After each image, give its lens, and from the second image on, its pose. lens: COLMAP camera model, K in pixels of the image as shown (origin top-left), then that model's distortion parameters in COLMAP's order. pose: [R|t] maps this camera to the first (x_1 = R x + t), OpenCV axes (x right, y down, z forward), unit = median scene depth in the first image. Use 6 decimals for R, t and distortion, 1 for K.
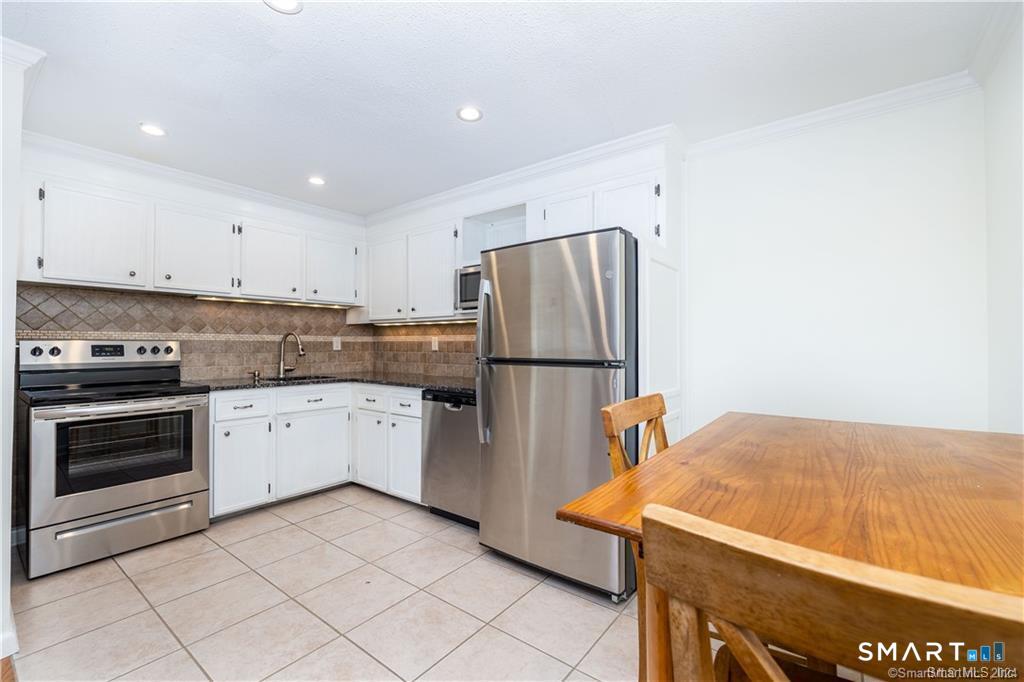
lens RADIAL K [[435.5, 0, 516.6], [0, 435.5, 338.1], [0, 0, 1]] dist [0.001349, -0.000645]
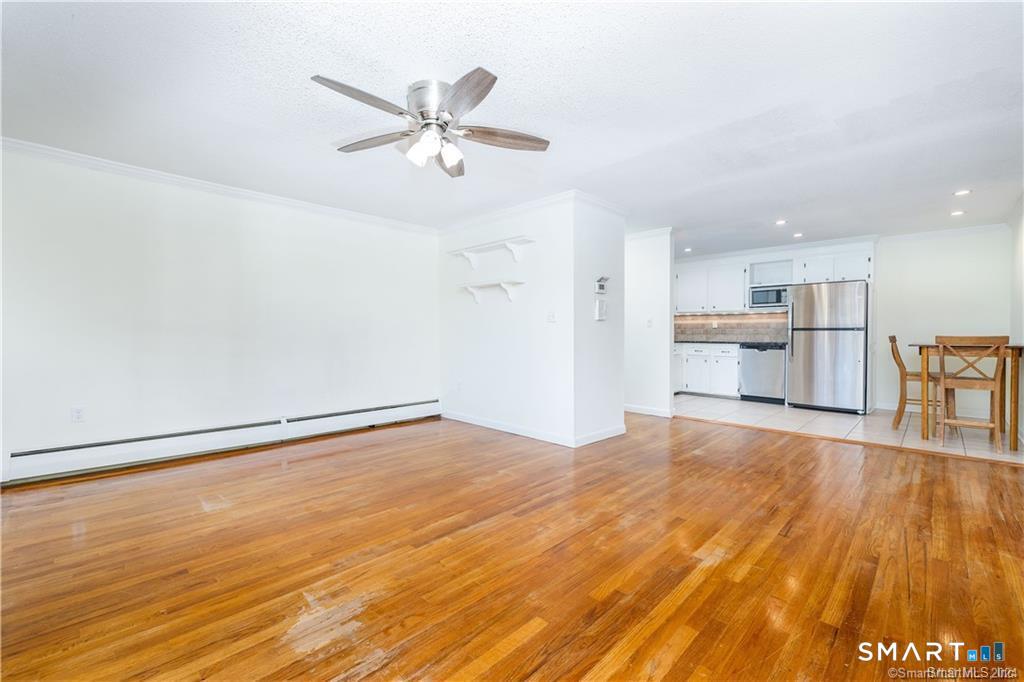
lens RADIAL K [[435.5, 0, 508.6], [0, 435.5, 340.2], [0, 0, 1]] dist [0.001349, -0.000645]
pose [[0.992428, -0.000404, -0.122829, -1.124701], [0.004585, 0.999420, 0.033756, 0.017800], [0.122744, -0.034064, 0.991854, -1.372056]]
